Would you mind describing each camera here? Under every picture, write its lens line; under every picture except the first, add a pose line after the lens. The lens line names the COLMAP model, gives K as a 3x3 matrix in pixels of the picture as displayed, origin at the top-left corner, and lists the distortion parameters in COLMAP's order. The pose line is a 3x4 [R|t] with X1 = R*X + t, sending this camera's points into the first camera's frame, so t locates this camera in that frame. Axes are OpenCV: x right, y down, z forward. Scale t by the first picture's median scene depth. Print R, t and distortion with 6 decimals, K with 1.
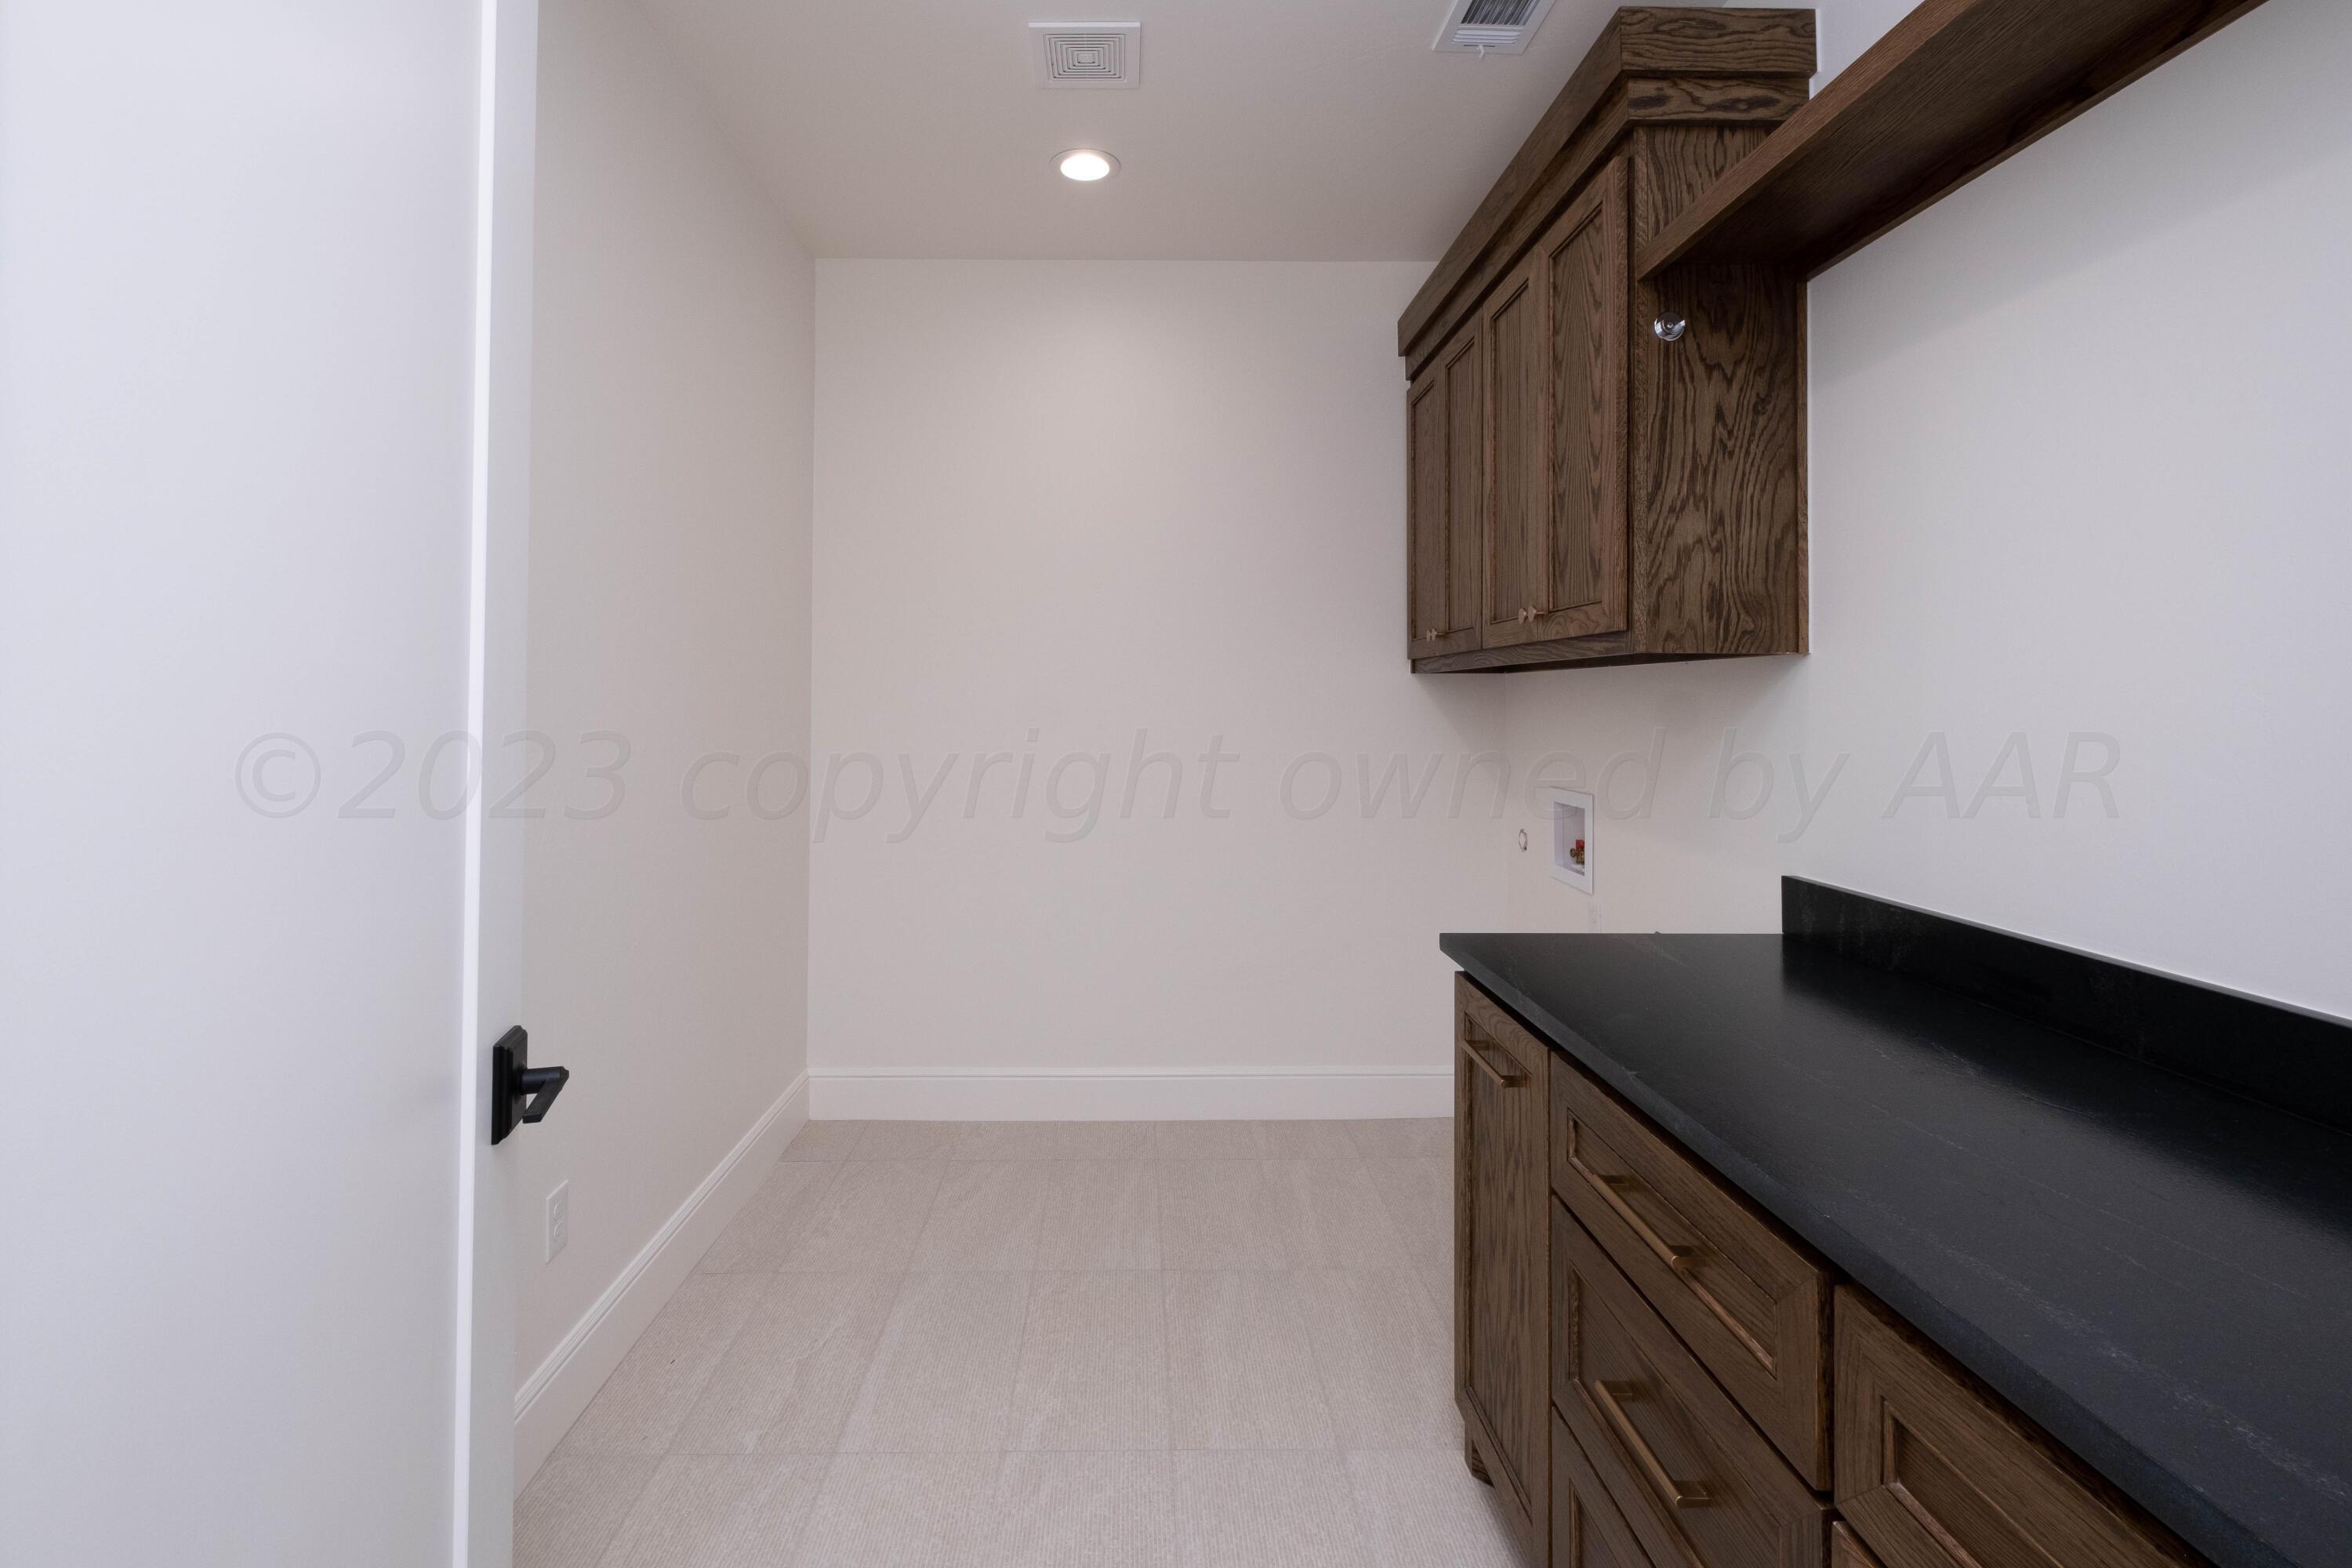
lens RADIAL K [[1061.0, 0, 1168.3], [0, 1061.0, 706.1], [0, 0, 1]] dist [0.002519, 0.000219]
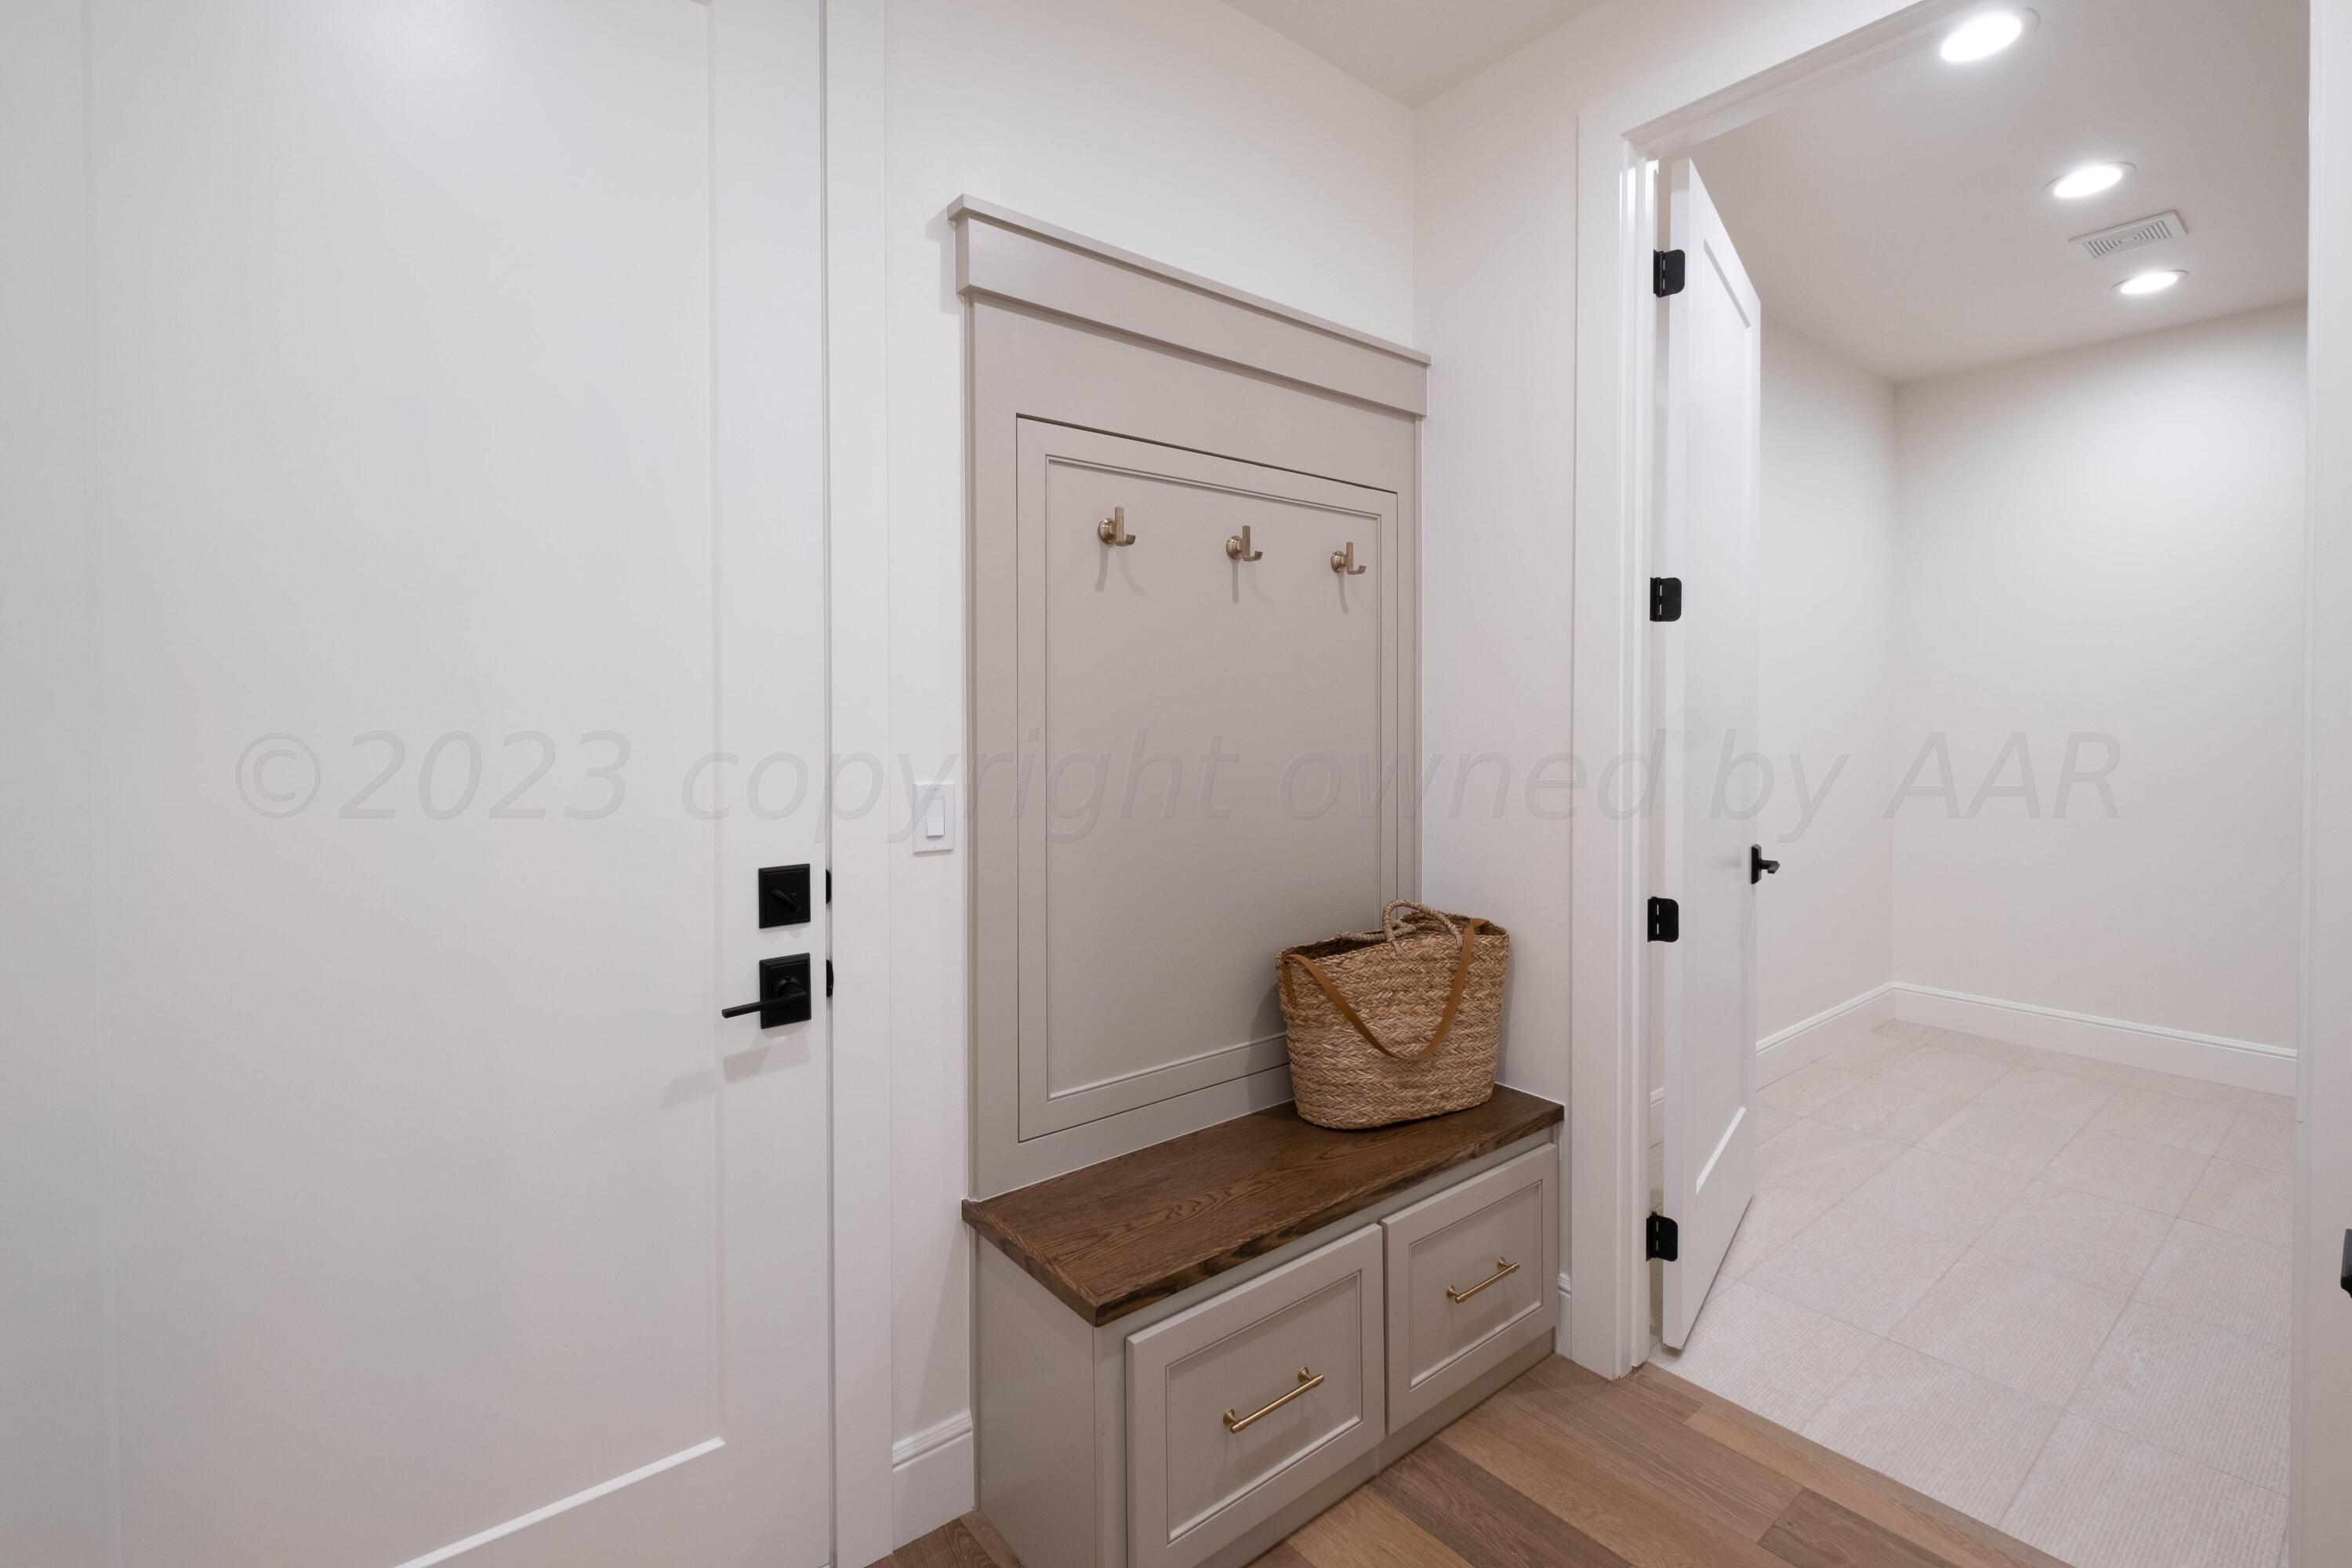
lens RADIAL K [[1061.0, 0, 1168.3], [0, 1061.0, 706.1], [0, 0, 1]] dist [0.002519, 0.000219]
pose [[0.600649, -0.007040, -0.799482, 0.345680], [-0.001757, 0.999947, -0.010125, 0.005906], [0.799511, 0.007486, 0.600604, -1.006187]]
